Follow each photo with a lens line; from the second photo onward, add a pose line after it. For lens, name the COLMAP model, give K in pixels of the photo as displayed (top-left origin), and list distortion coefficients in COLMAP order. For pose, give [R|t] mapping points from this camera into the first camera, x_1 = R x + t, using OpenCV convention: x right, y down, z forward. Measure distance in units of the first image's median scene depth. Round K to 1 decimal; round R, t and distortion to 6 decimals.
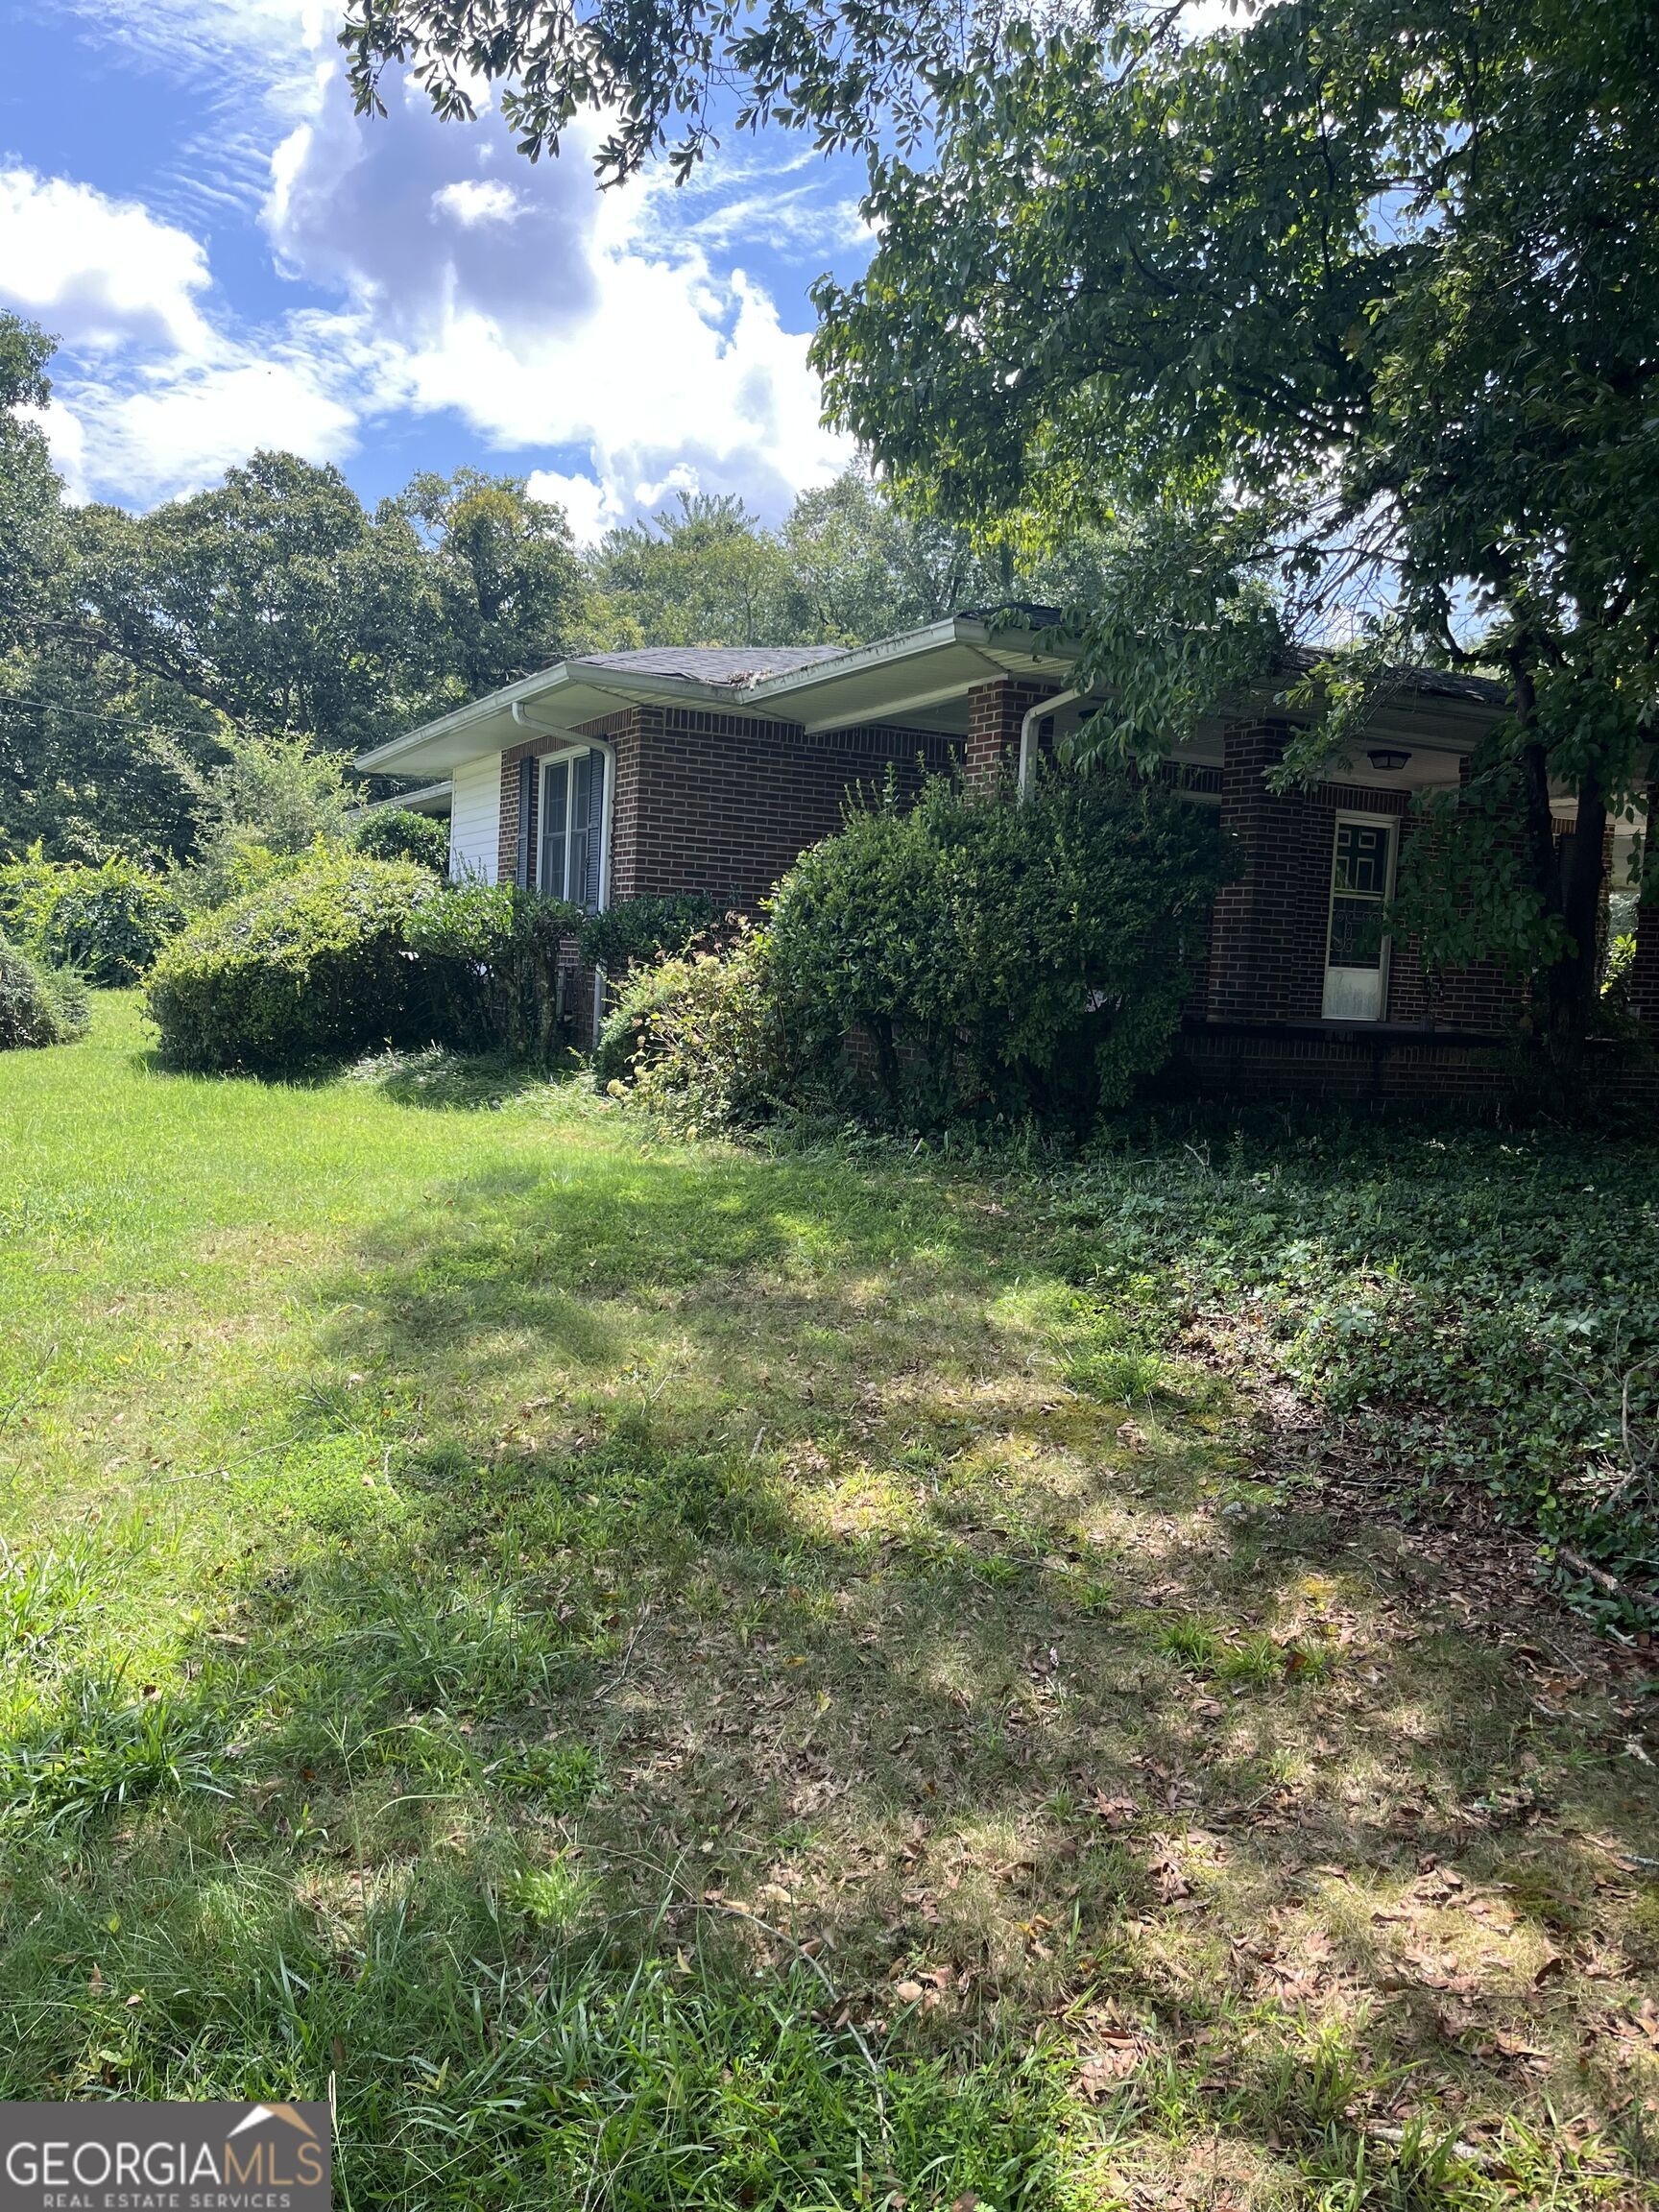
lens RADIAL K [[1719.2, 0, 829.5], [0, 1719.2, 1106.0], [0, 0, 1]] dist [-0.004011, -0.000818]
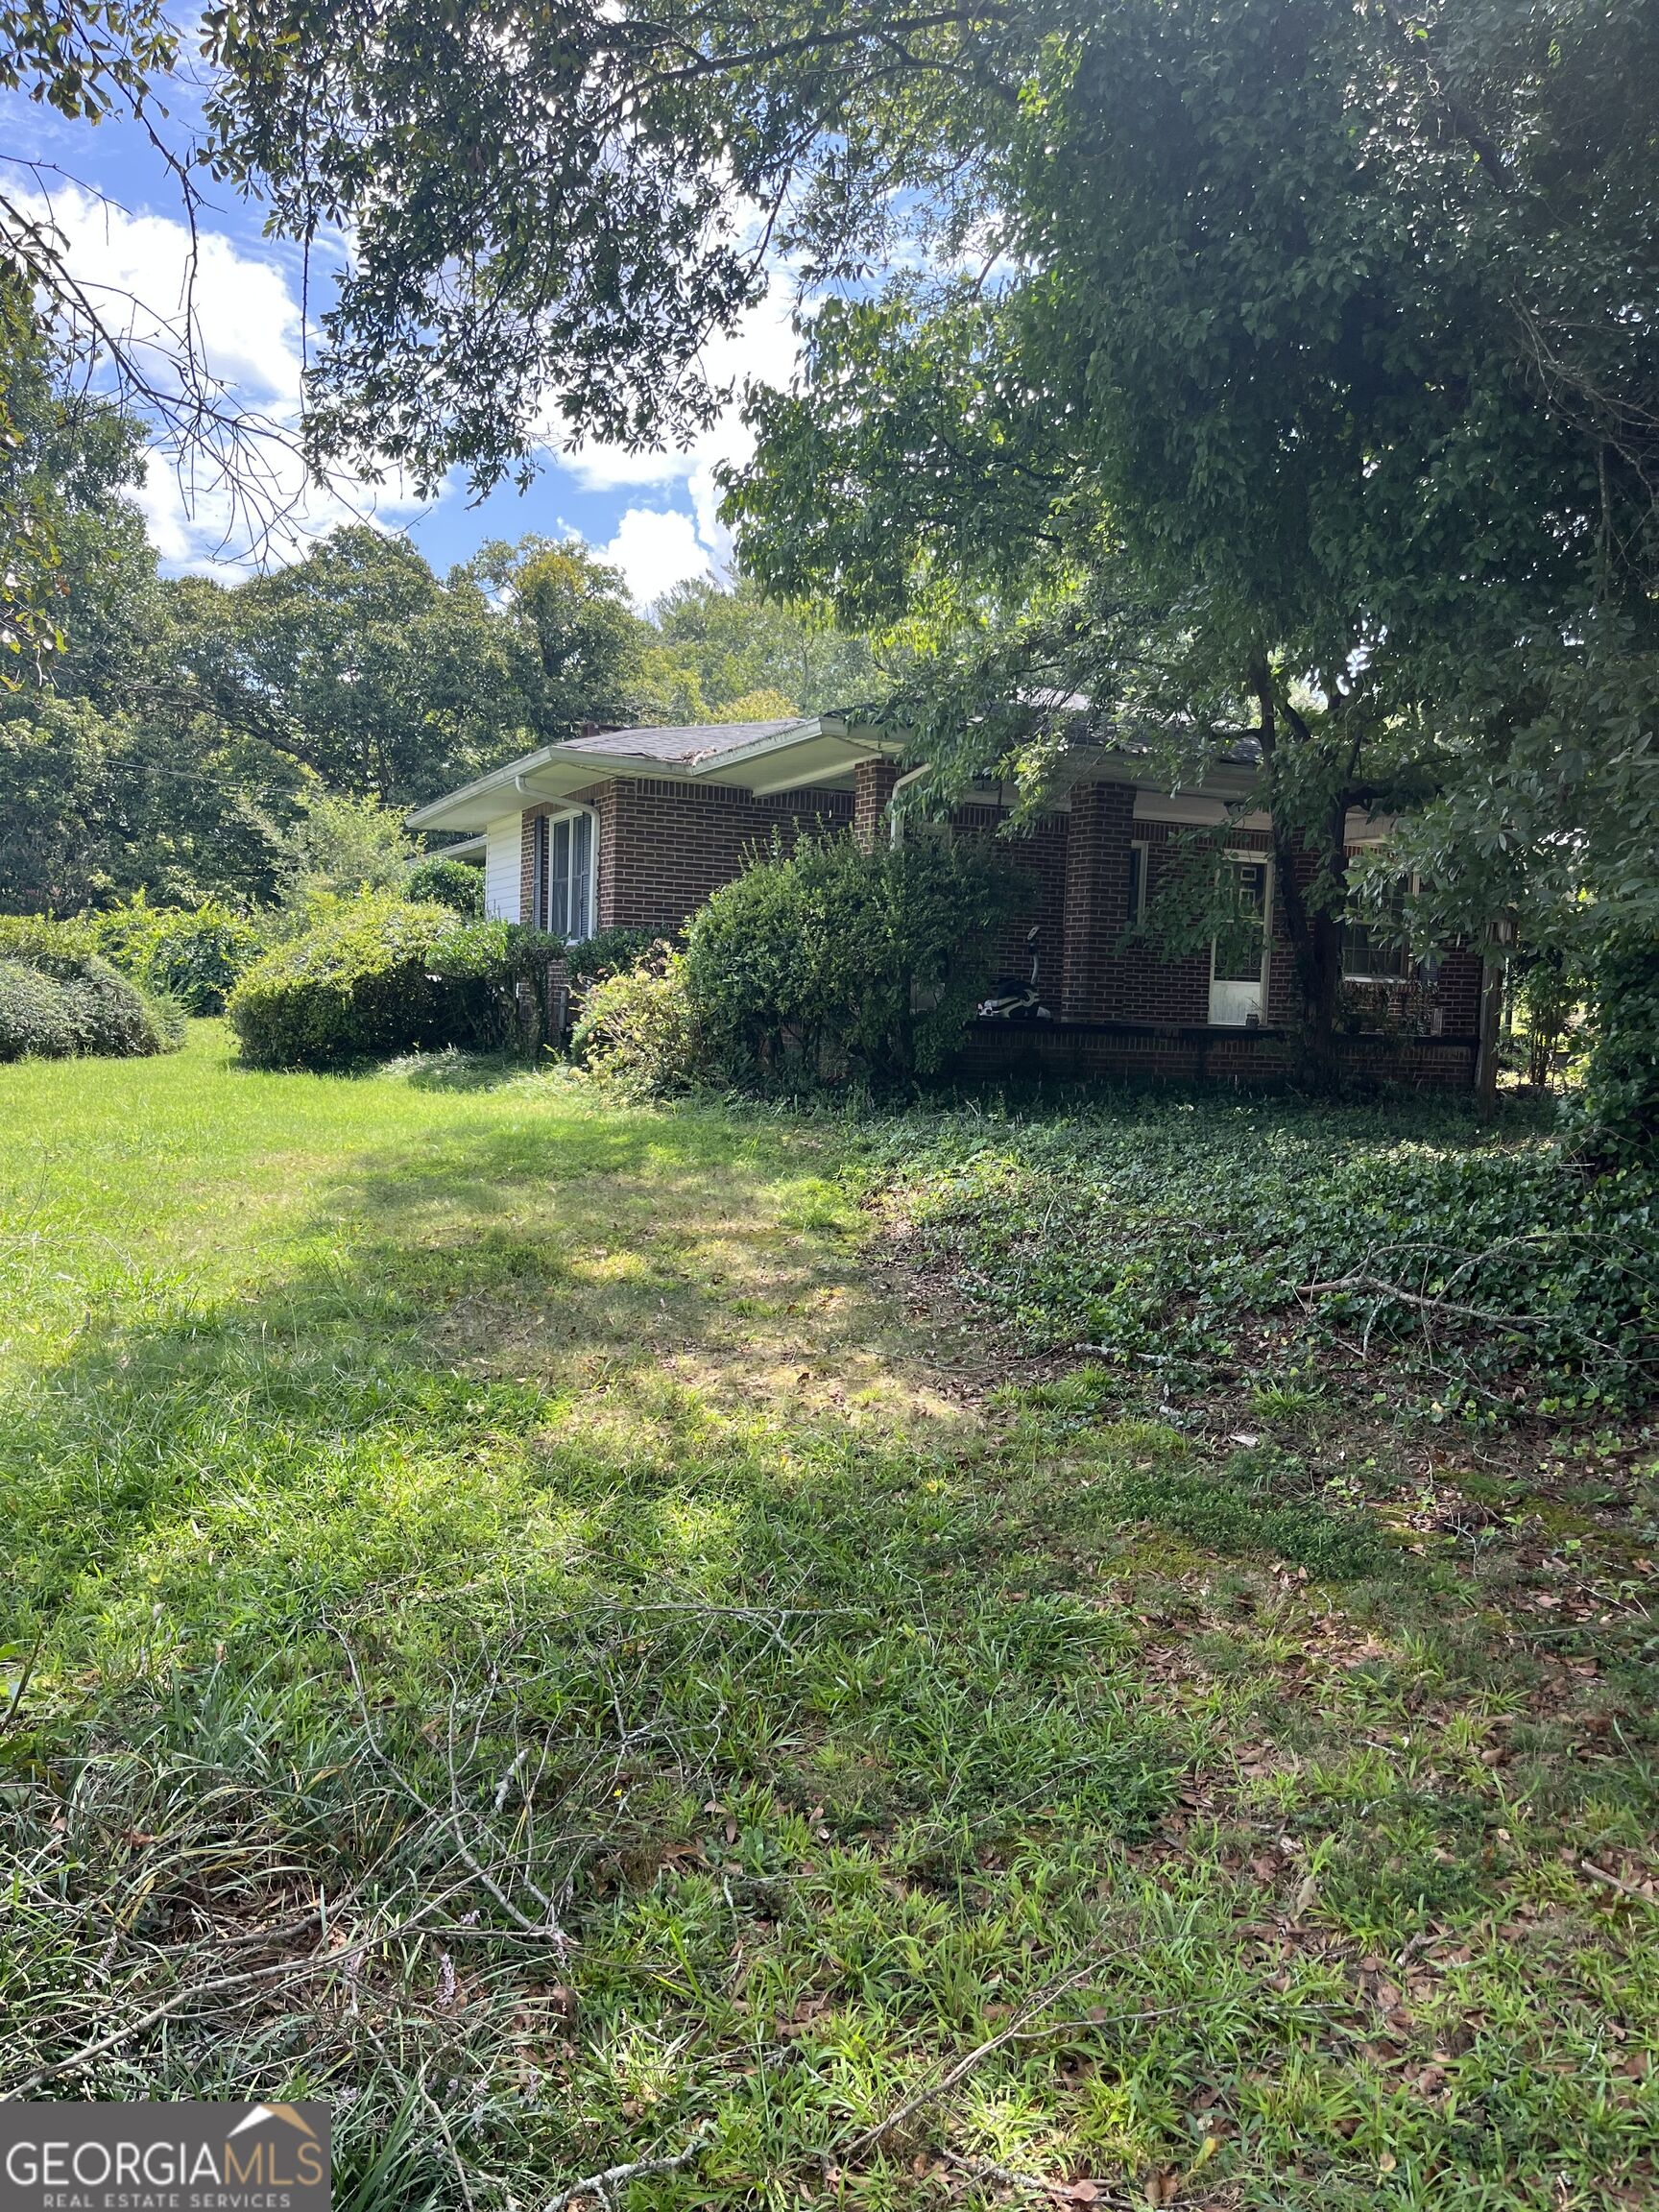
lens RADIAL K [[1655.1, 0, 833.7], [0, 1655.1, 1127.4], [0, 0, 1]] dist [0.004014, -0.000074]
pose [[0.999297, -0.009643, -0.036218, 0.067725], [0.009547, 0.999950, -0.002834, 0.020791], [0.036244, 0.002487, 0.999340, -0.151646]]
